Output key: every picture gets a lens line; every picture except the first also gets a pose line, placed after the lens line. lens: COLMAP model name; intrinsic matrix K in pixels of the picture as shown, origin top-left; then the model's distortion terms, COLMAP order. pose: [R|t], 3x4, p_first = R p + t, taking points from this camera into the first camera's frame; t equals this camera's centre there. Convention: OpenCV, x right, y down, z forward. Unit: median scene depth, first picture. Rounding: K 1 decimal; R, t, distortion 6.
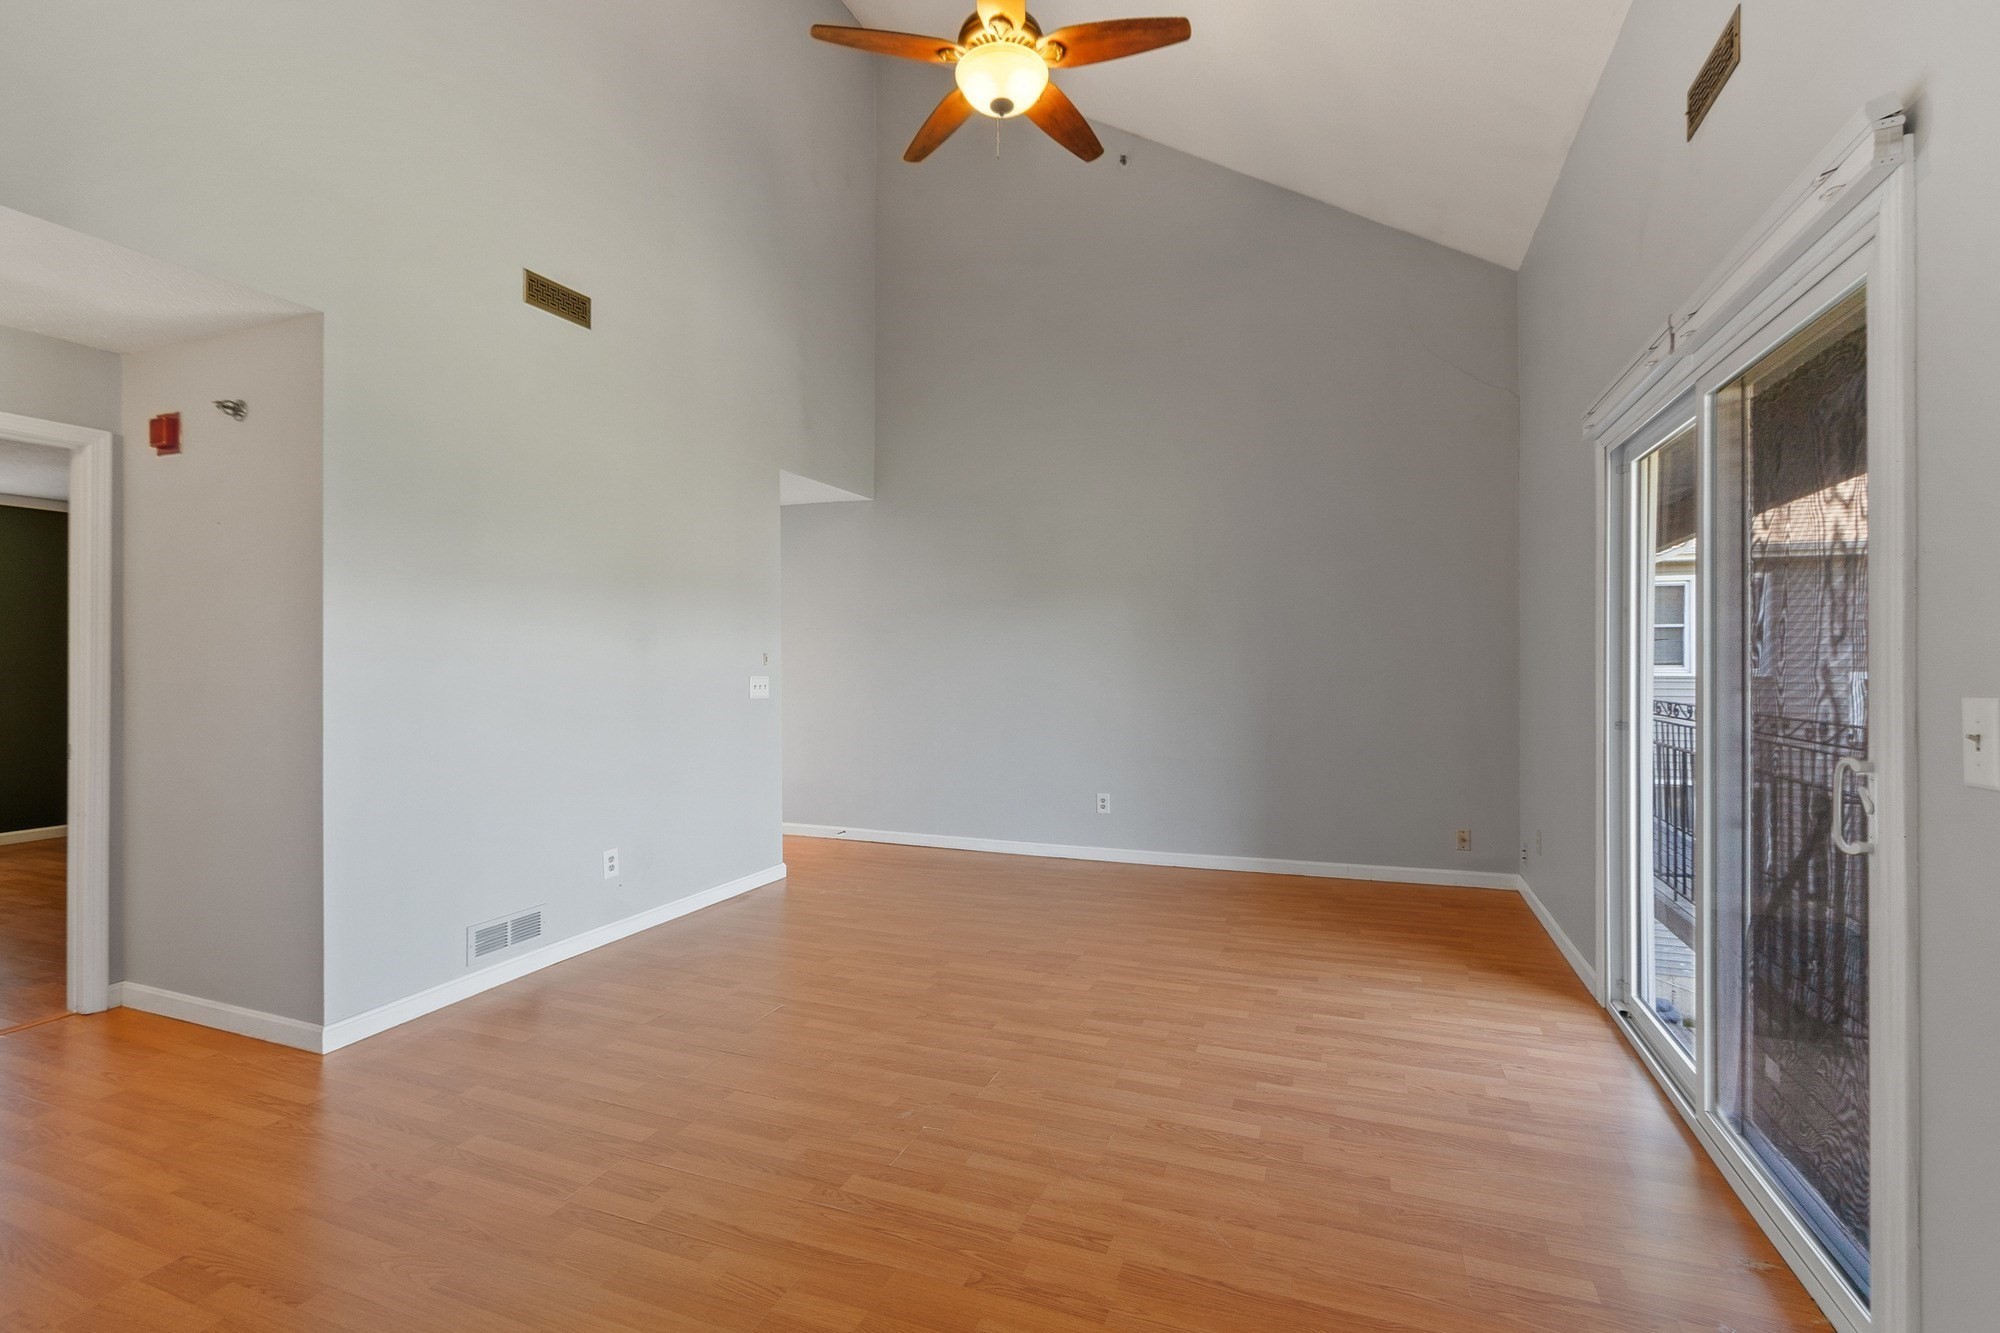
lens RADIAL K [[884.8, 0, 1008.6], [0, 884.8, 659.9], [0, 0, 1]] dist [0.005447, -0.000070]
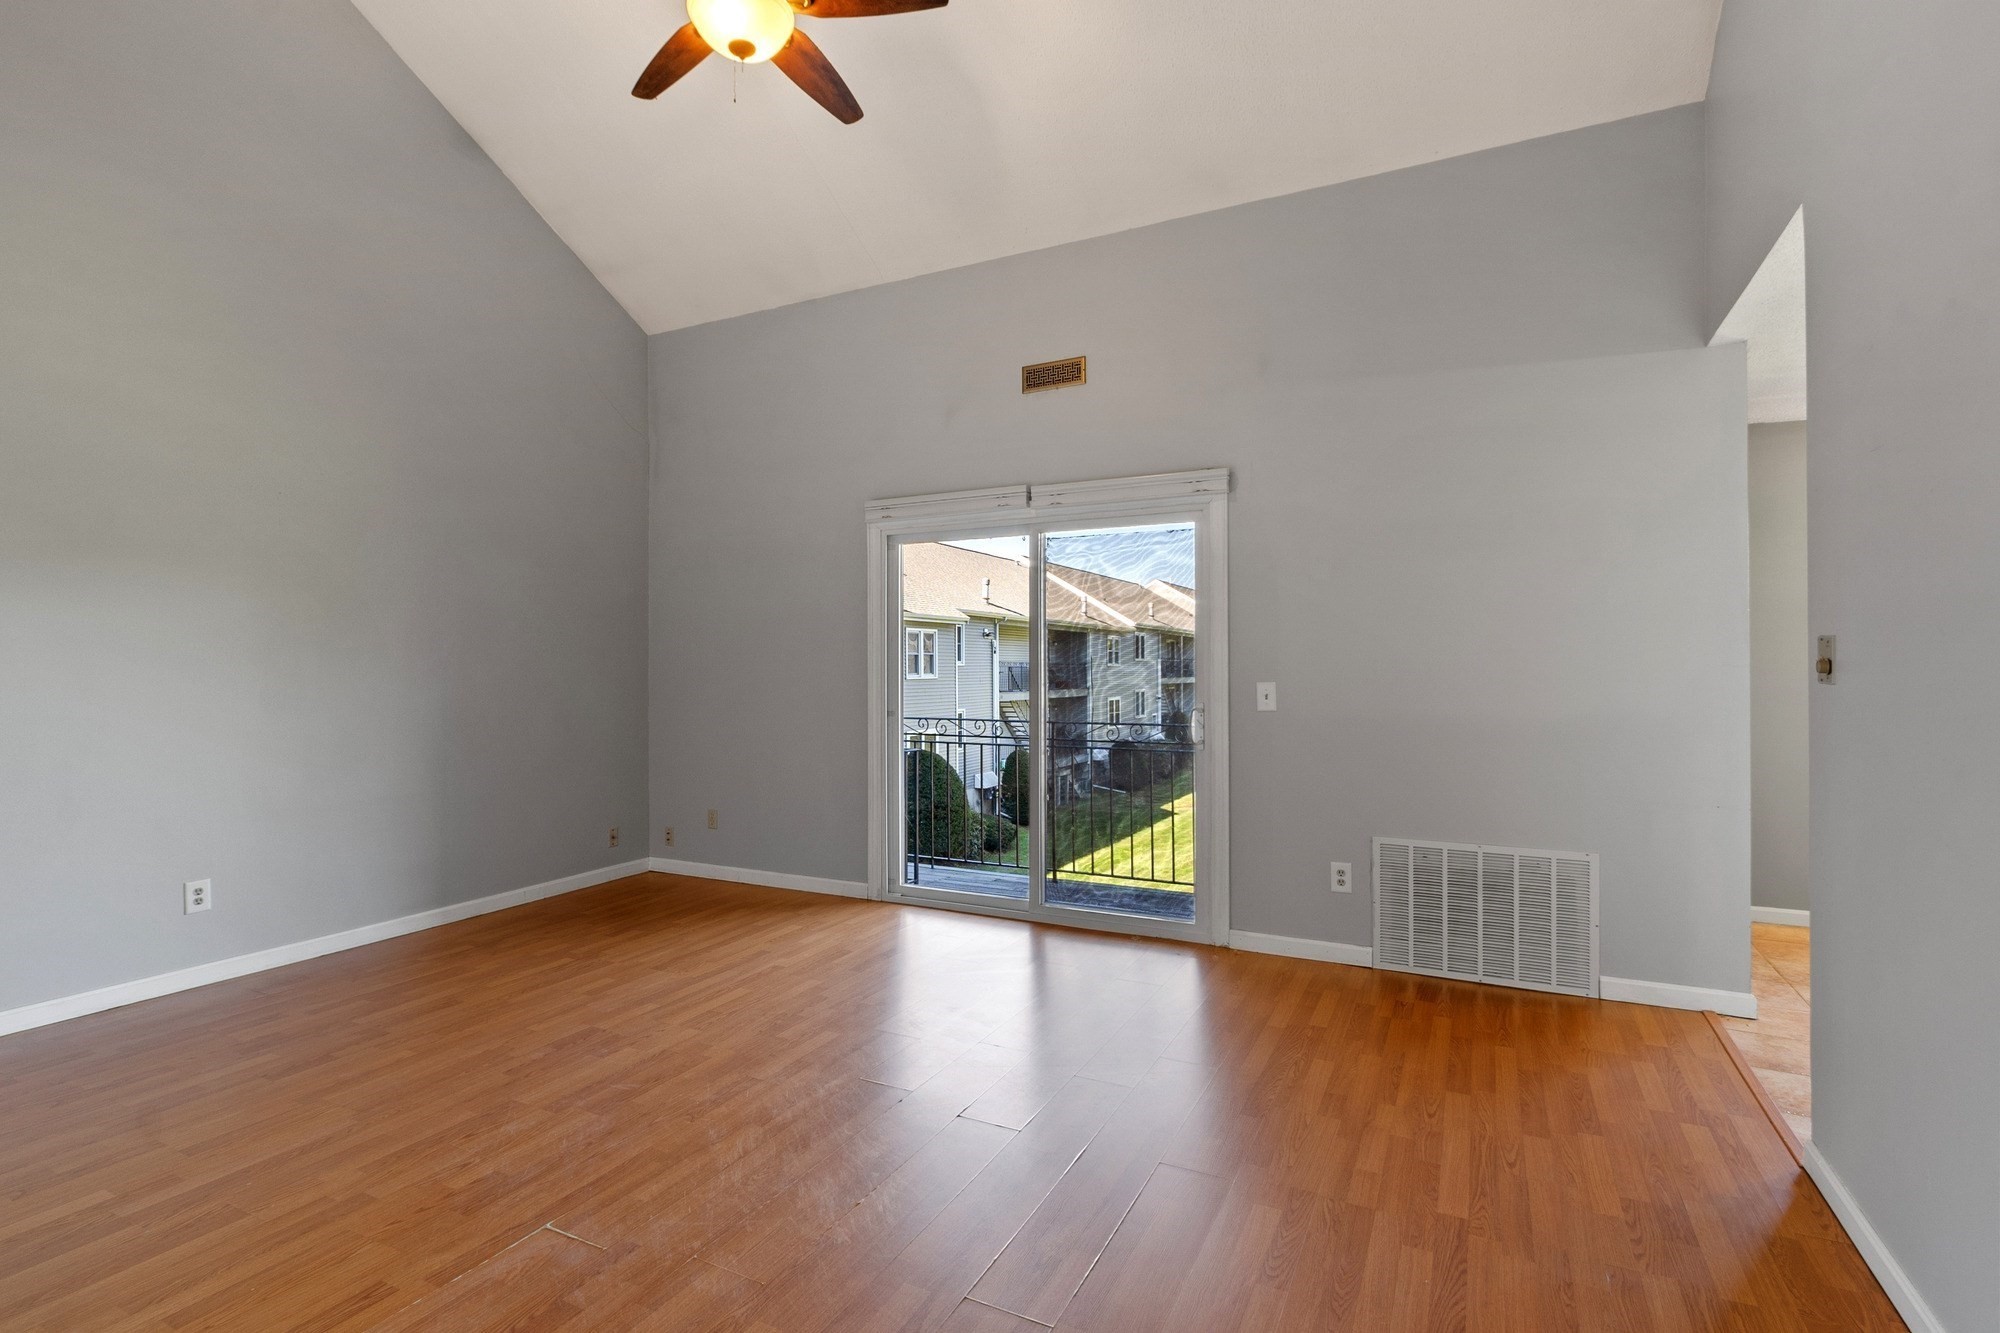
lens RADIAL K [[951.0, 0, 1000.0], [0, 951.0, 666.5], [0, 0, 1]] dist [0.000128, 0.000032]
pose [[0.095011, 0.006227, 0.995457, -0.816339], [0.002175, 0.999977, -0.006463, 0.004049], [-0.995474, 0.002780, 0.094995, 0.568827]]
